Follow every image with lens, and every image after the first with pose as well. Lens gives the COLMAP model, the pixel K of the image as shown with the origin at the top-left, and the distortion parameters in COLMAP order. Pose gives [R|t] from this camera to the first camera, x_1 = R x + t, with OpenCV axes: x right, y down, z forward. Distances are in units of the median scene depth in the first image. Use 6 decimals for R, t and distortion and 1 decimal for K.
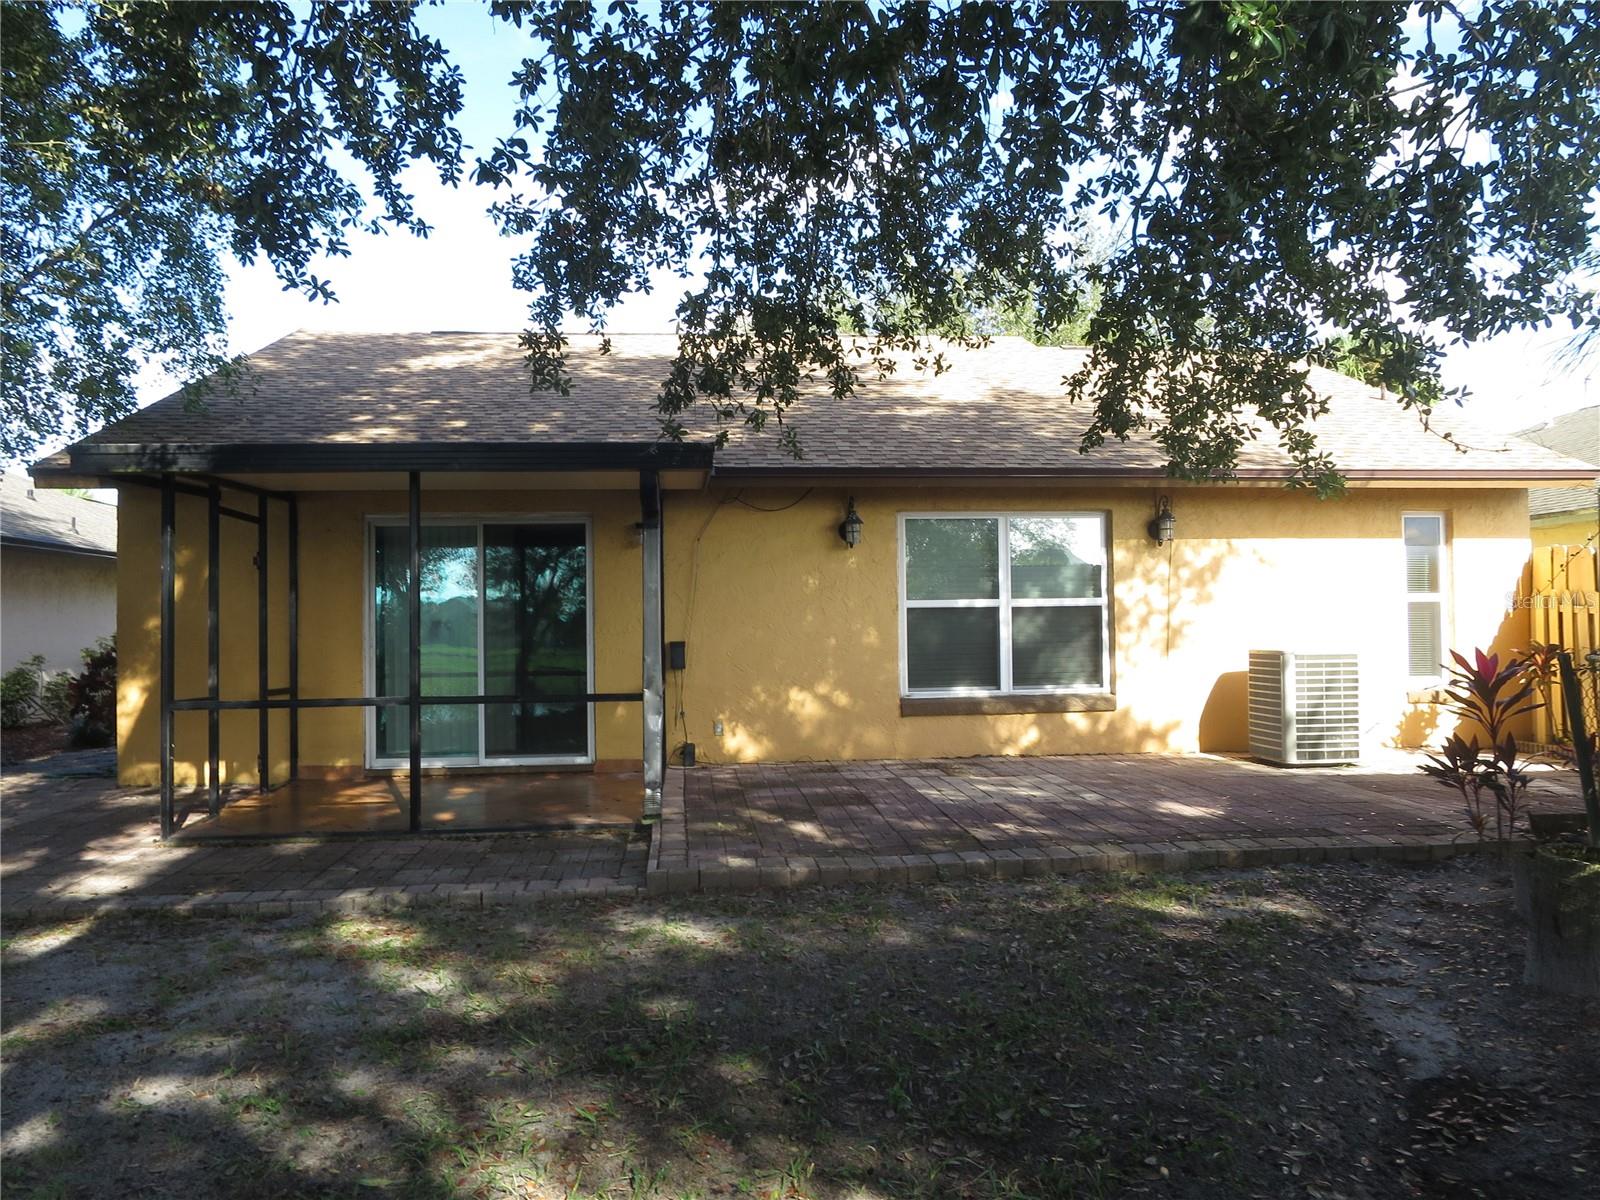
lens RADIAL K [[1170.1, 0, 797.0], [0, 1170.1, 601.3], [0, 0, 1]] dist [-0.030668, 0.002161]
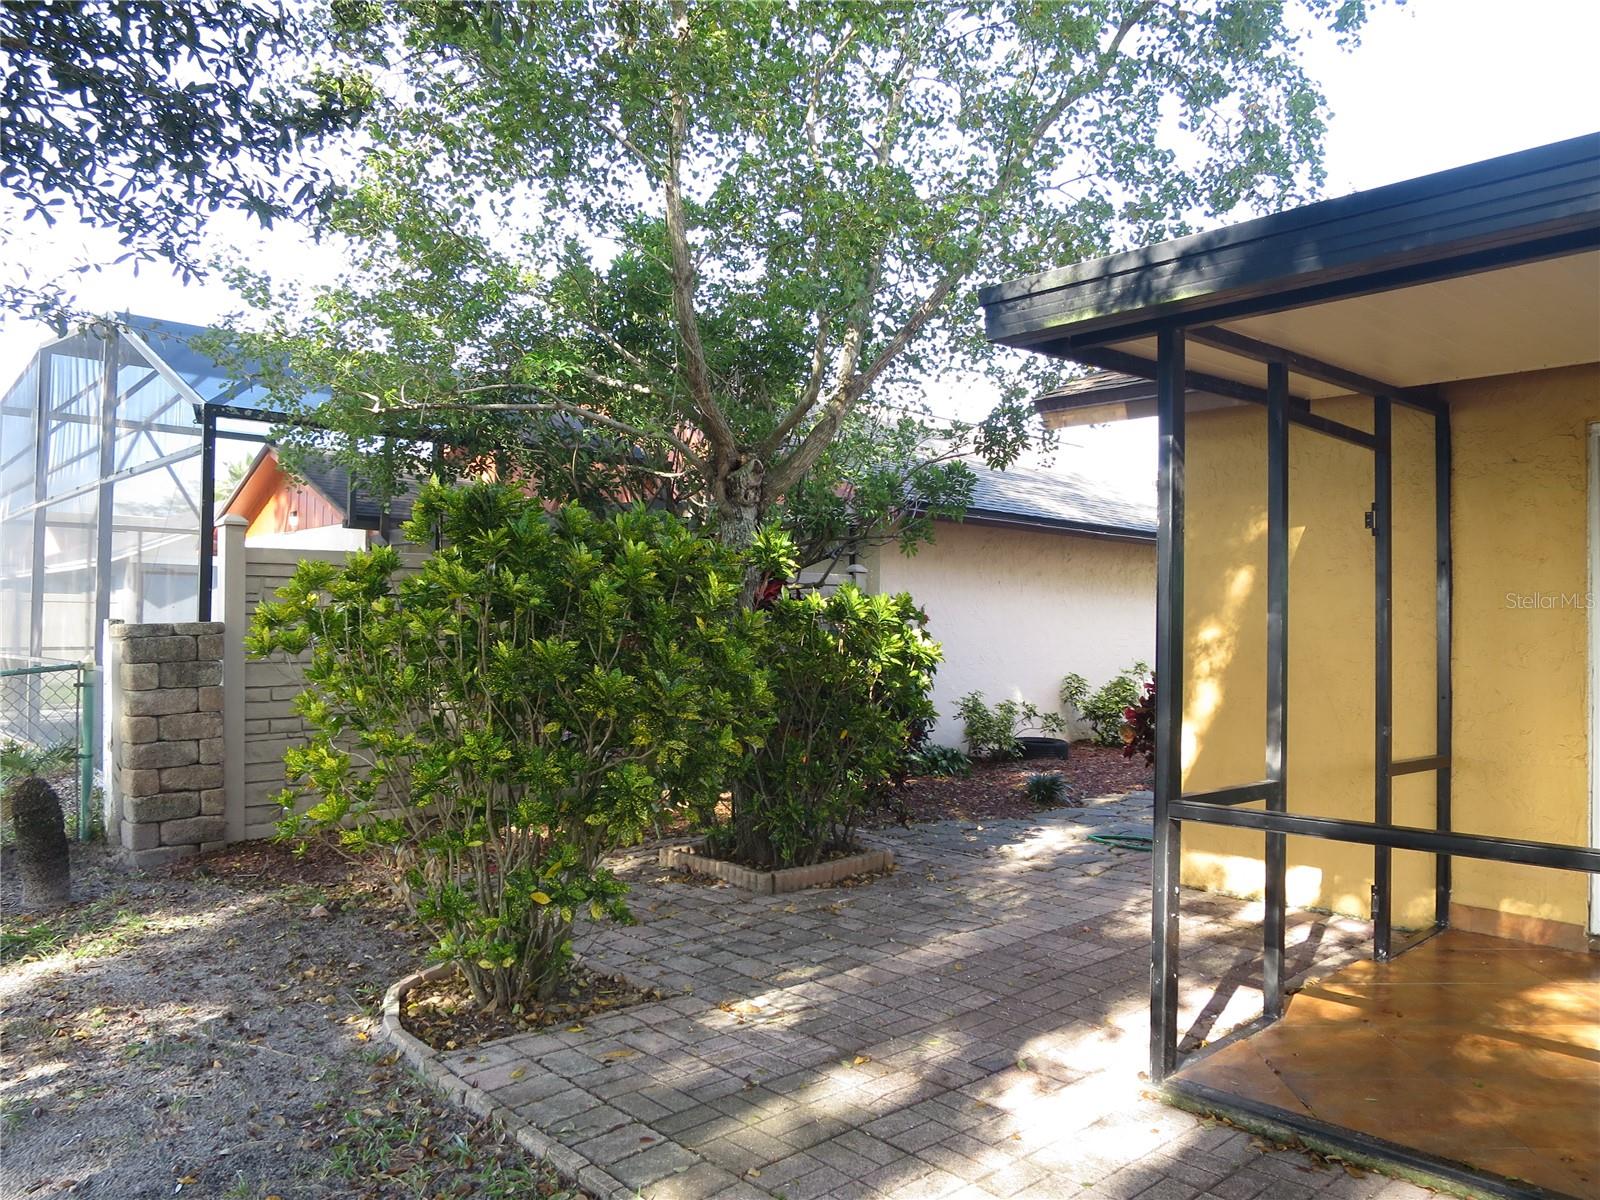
lens RADIAL K [[1170.1, 0, 797.0], [0, 1170.1, 601.3], [0, 0, 1]] dist [-0.030668, 0.002161]
pose [[0.603318, 0.002473, -0.797497, -0.103959], [-0.004559, 0.999990, -0.000348, 0.002275], [0.797488, 0.003846, 0.603323, 0.245391]]
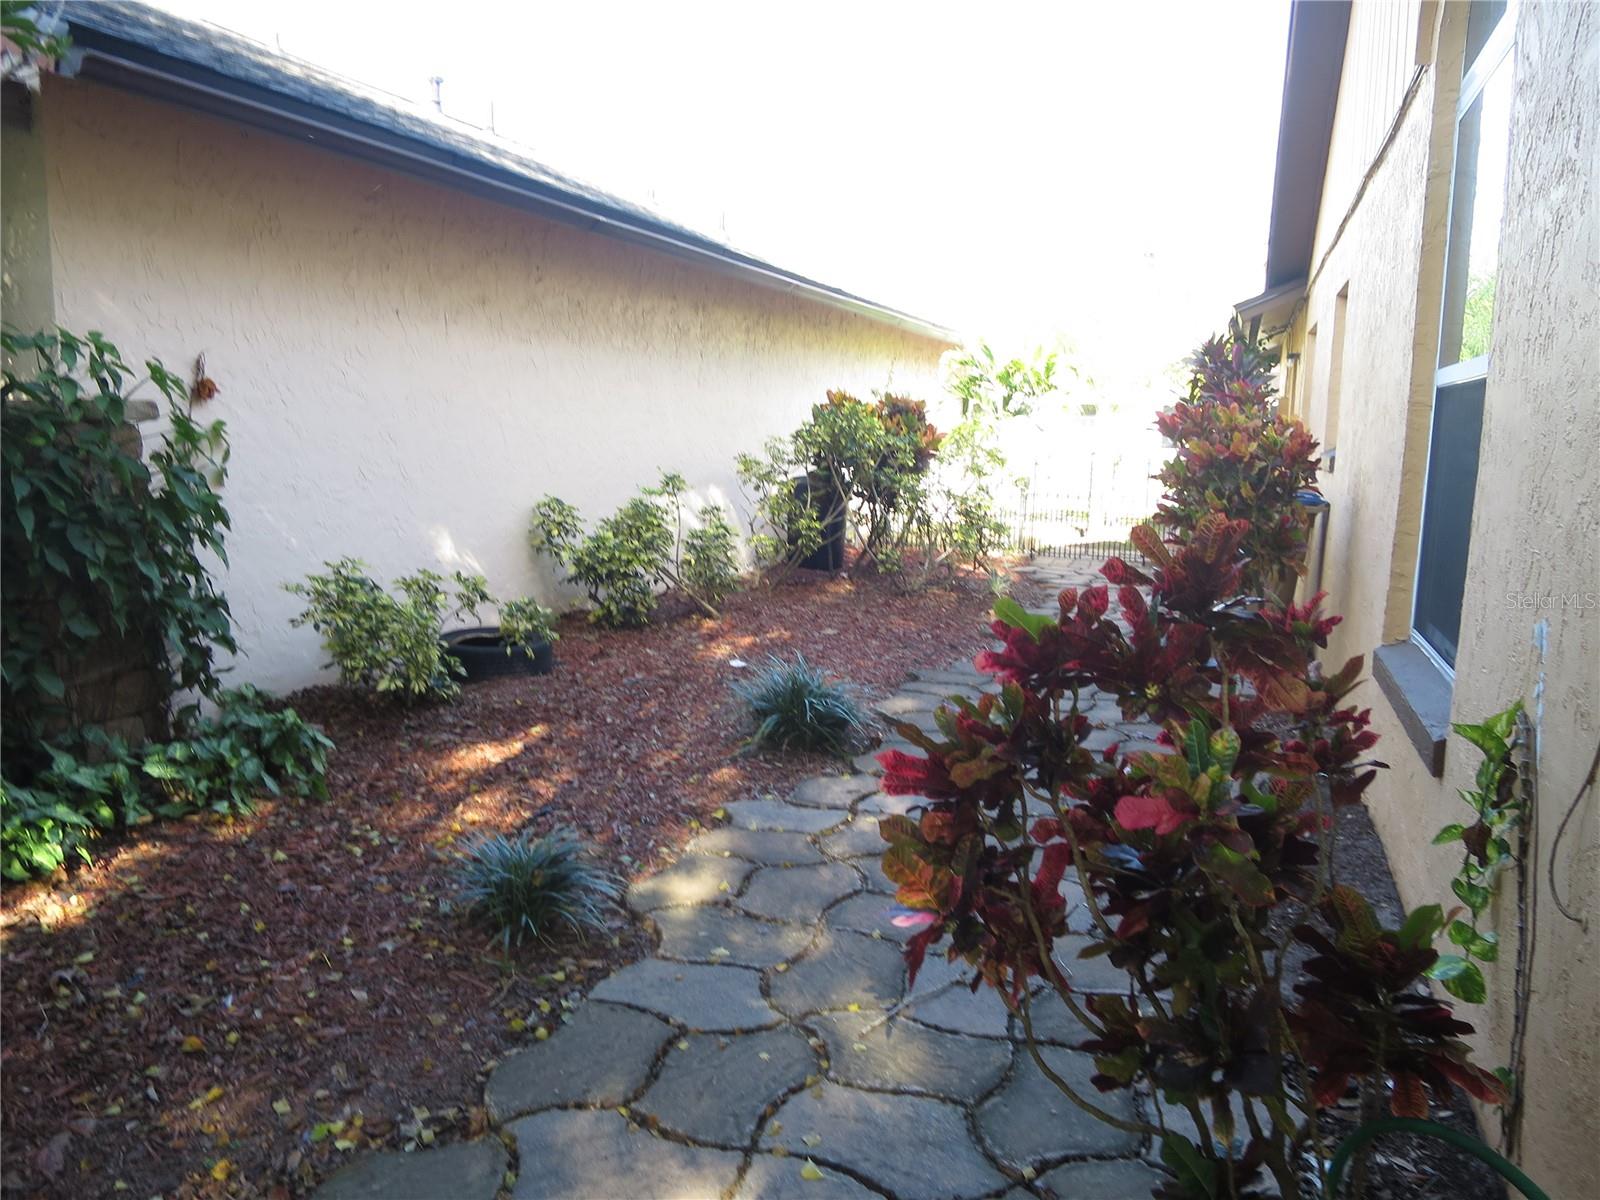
lens RADIAL K [[1170.1, 0, 797.0], [0, 1170.1, 601.3], [0, 0, 1]] dist [-0.030668, 0.002161]
pose [[0.897449, 0.095574, -0.430640, -0.369550], [-0.019278, 0.983812, 0.178166, 0.010394], [0.440696, -0.151593, 0.884763, 0.545881]]
